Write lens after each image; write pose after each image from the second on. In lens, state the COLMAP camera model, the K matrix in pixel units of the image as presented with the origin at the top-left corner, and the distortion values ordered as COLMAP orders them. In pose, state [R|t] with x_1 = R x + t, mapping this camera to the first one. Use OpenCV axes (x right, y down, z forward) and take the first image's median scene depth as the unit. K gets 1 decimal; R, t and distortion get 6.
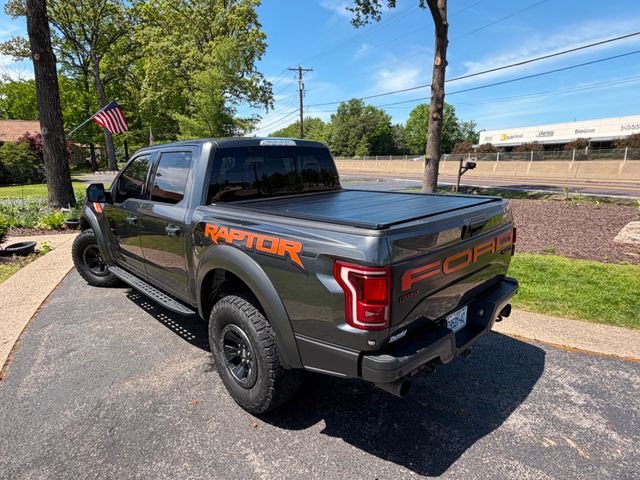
lens RADIAL K [[389.4, 0, 316.7], [0, 389.4, 238.7], [0, 0, 1]] dist [-0.005172, 0.000974]
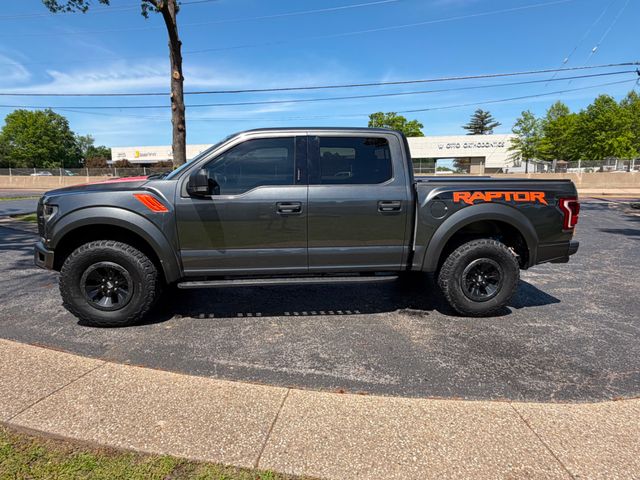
lens RADIAL K [[389.4, 0, 318.2], [0, 389.4, 242.7], [0, 0, 1]] dist [-0.005172, 0.000974]
pose [[0.594817, -0.121195, 0.794673, -0.860295], [0.149898, 0.987953, 0.038472, 0.006493], [-0.789762, 0.096236, 0.605818, 0.294531]]
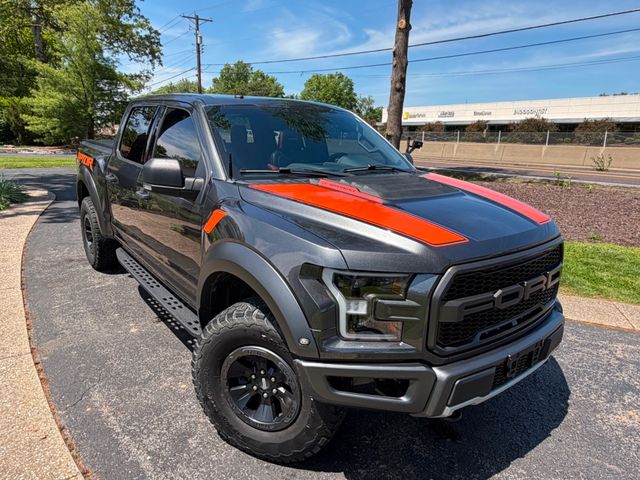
lens RADIAL K [[443.8, 0, 316.6], [0, 443.8, 237.4], [0, 0, 1]] dist [-0.000665, -0.005951]
pose [[0.960968, -0.024583, 0.275565, -0.408370], [0.016984, 0.999408, 0.029930, -0.017322], [-0.276138, -0.024081, 0.960816, 0.197610]]
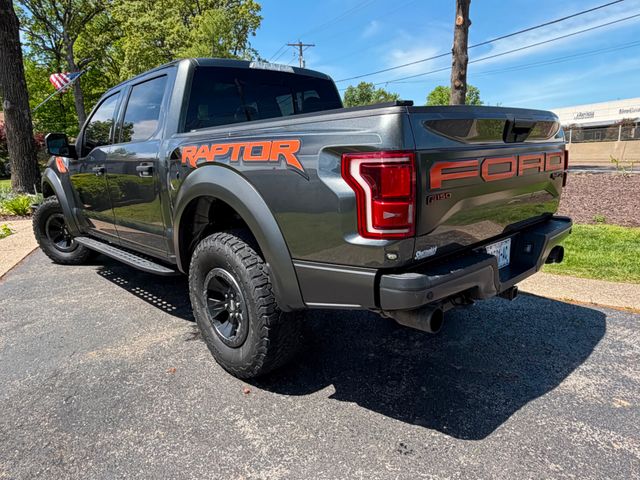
lens RADIAL K [[443.8, 0, 316.0], [0, 443.8, 241.3], [0, 0, 1]] dist [-0.000665, -0.005951]
pose [[0.999708, -0.018160, -0.015913, 0.001810], [0.018037, 0.999807, -0.007787, 0.087888], [0.016052, 0.007498, 0.999843, 0.042982]]
